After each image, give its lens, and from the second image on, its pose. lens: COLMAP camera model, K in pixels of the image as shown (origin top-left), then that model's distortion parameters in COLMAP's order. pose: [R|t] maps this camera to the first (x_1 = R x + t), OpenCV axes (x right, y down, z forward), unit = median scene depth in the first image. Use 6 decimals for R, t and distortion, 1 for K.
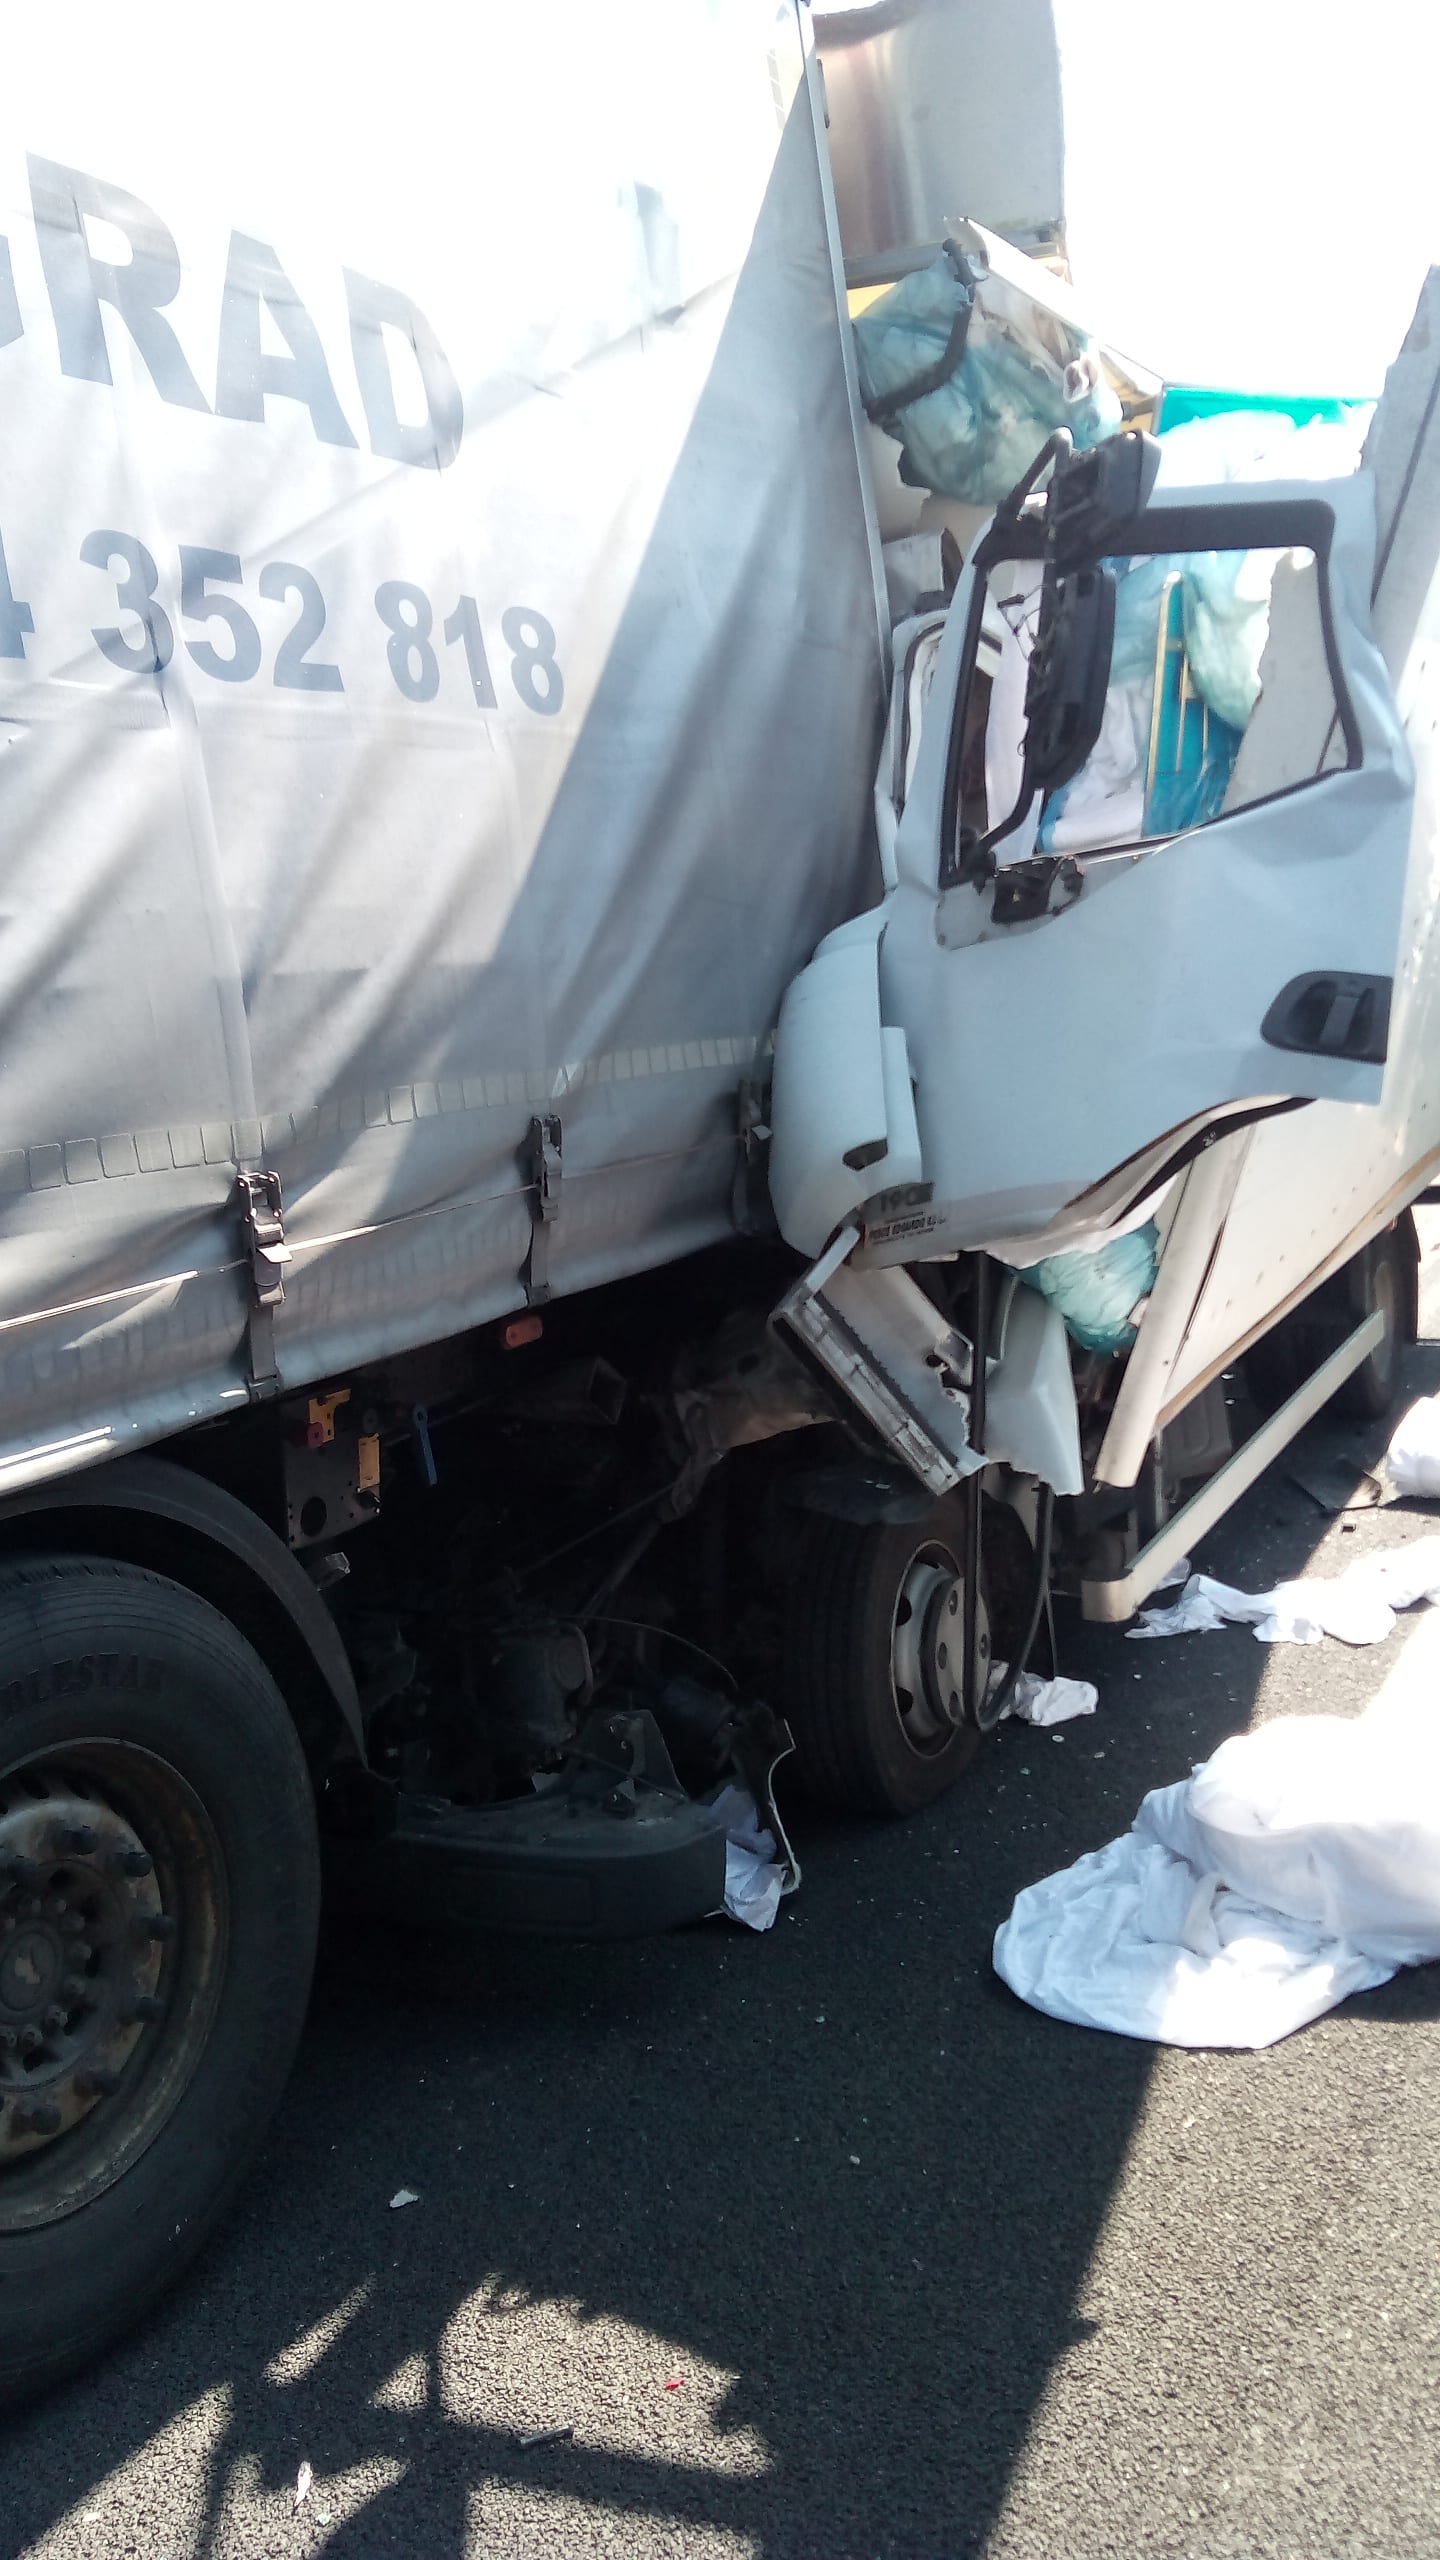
lens RADIAL K [[2092.0, 0, 850.9], [0, 2092.0, 1268.7], [0, 0, 1]] dist [-0.002286, -0.000412]
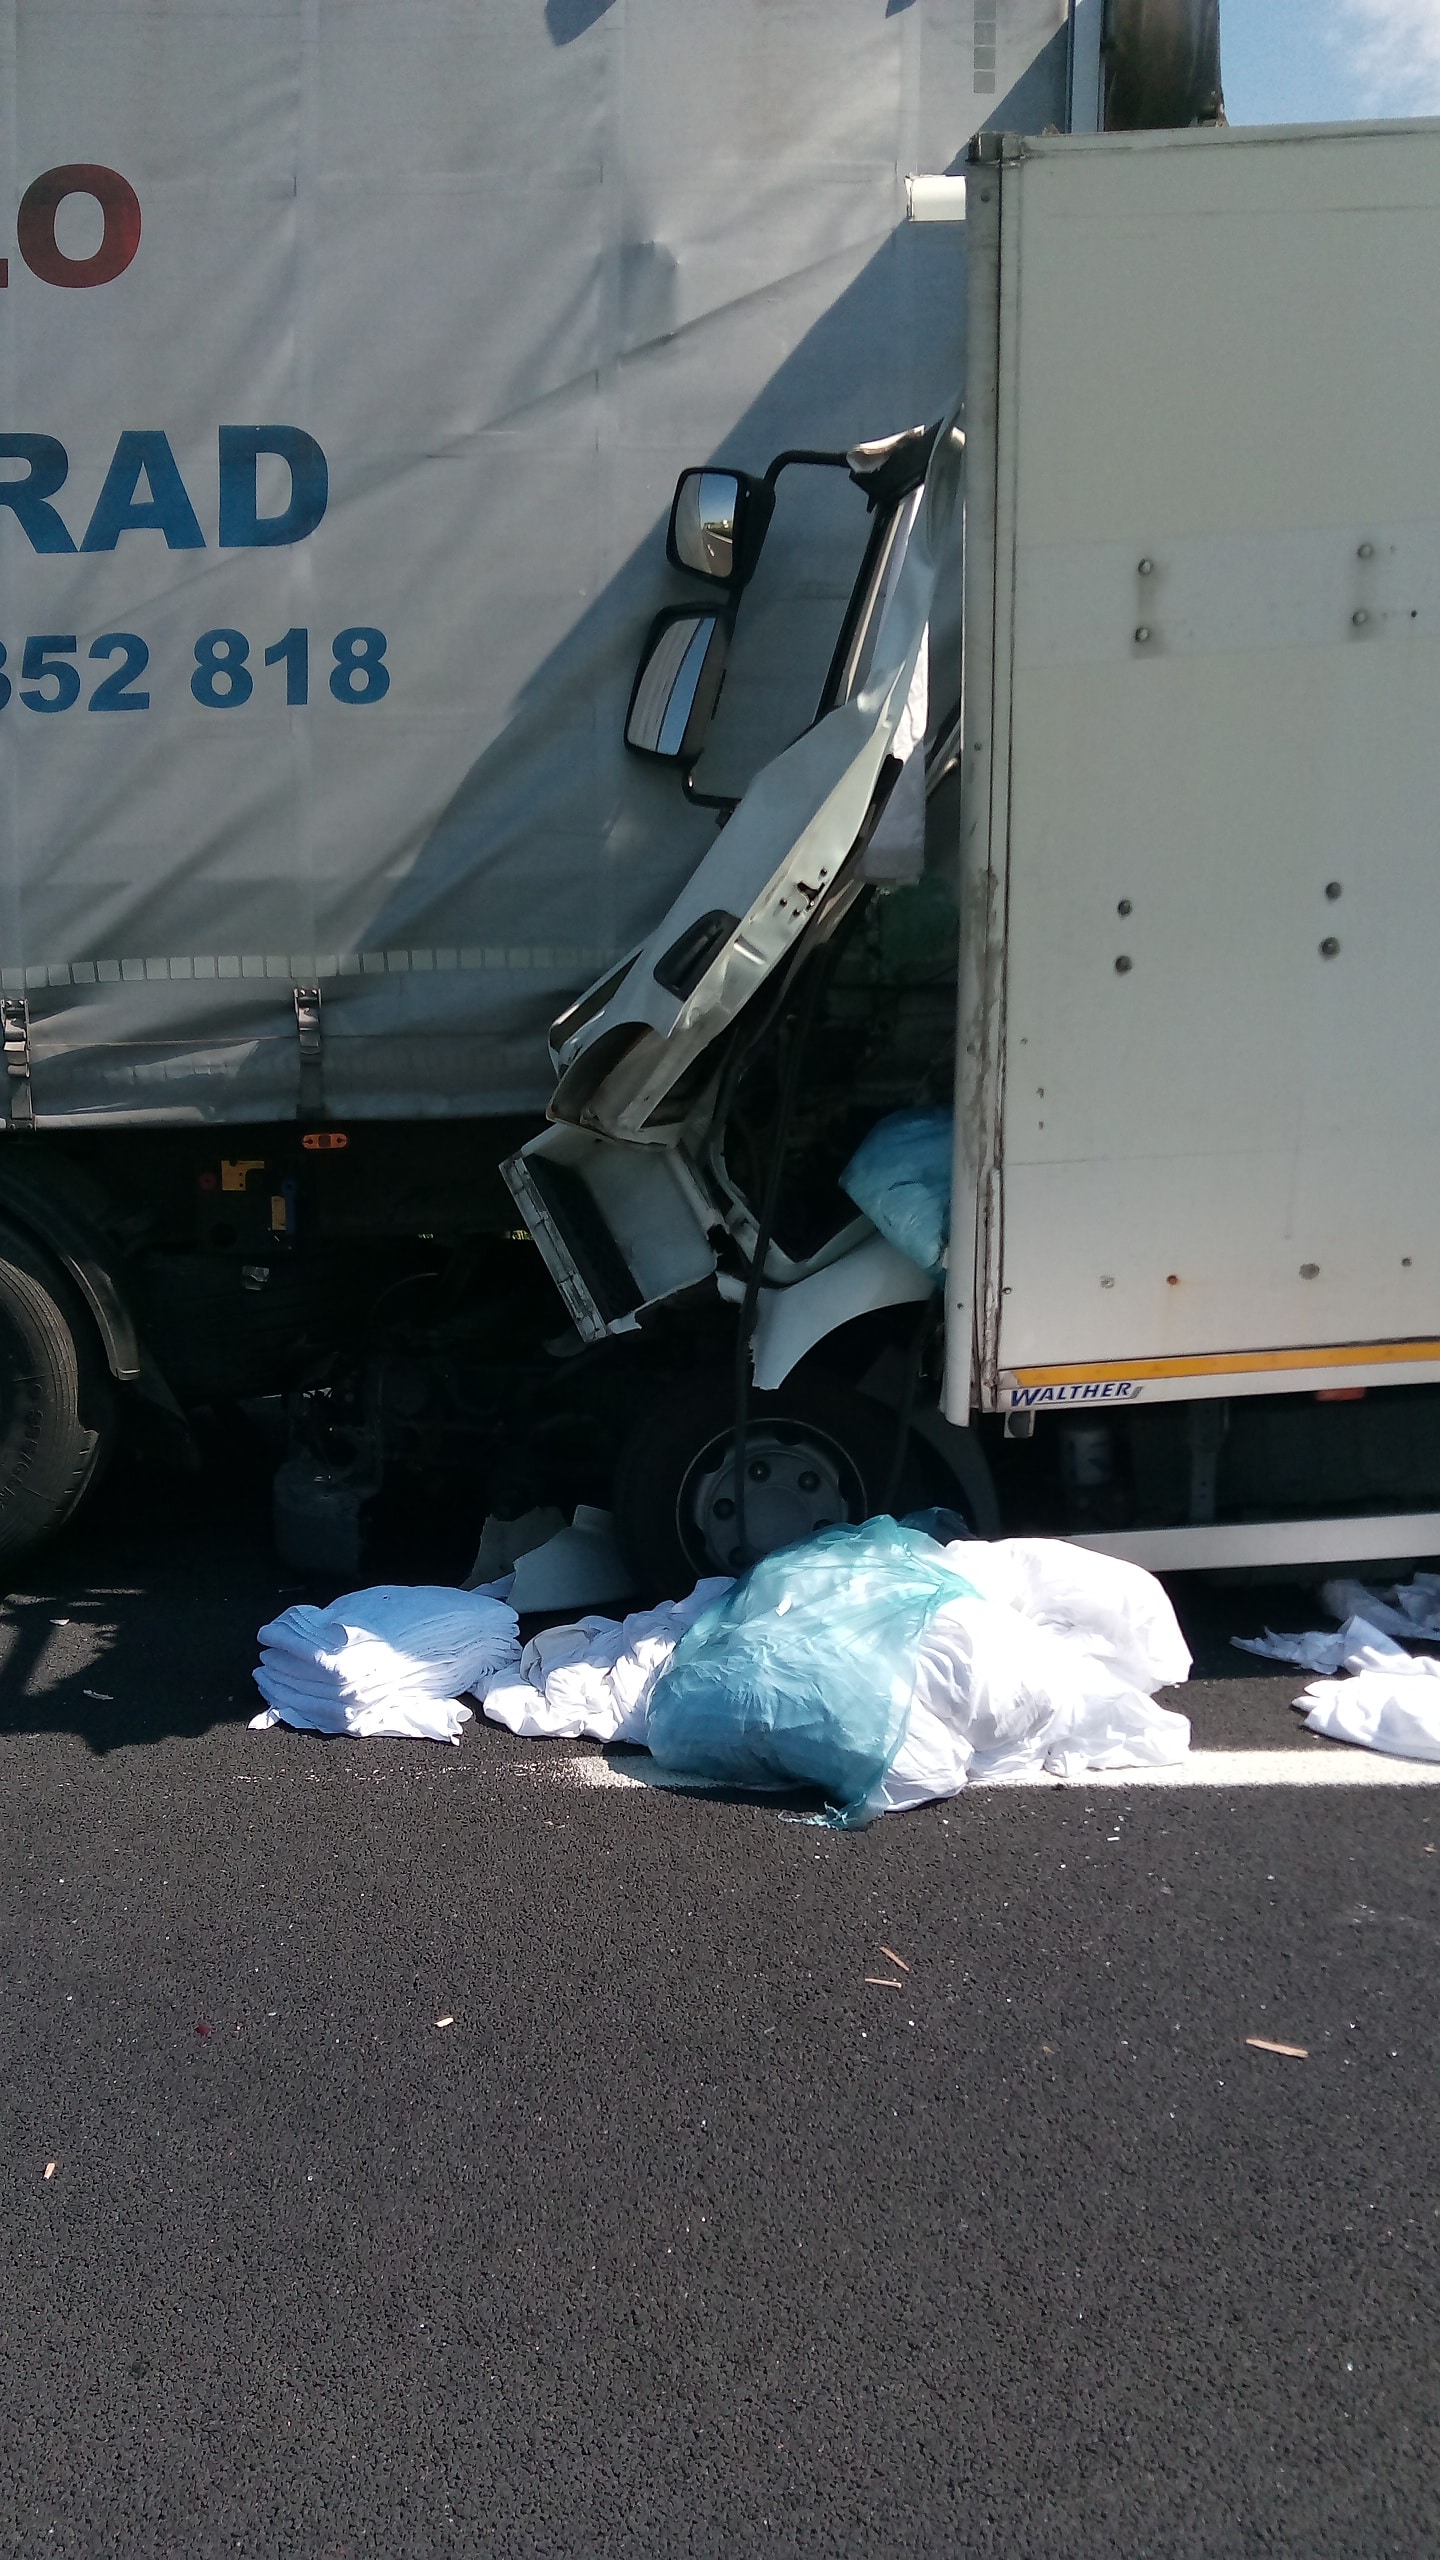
lens RADIAL K [[2190.0, 0, 720.0], [0, 2190.0, 1280.0], [0, 0, 1]] dist [0.003181, -0.263894]
pose [[0.476759, 0.259014, -0.840008, 1.210238], [-0.150132, 0.965555, 0.212517, -0.222434], [0.866119, 0.024793, 0.499223, 0.448990]]
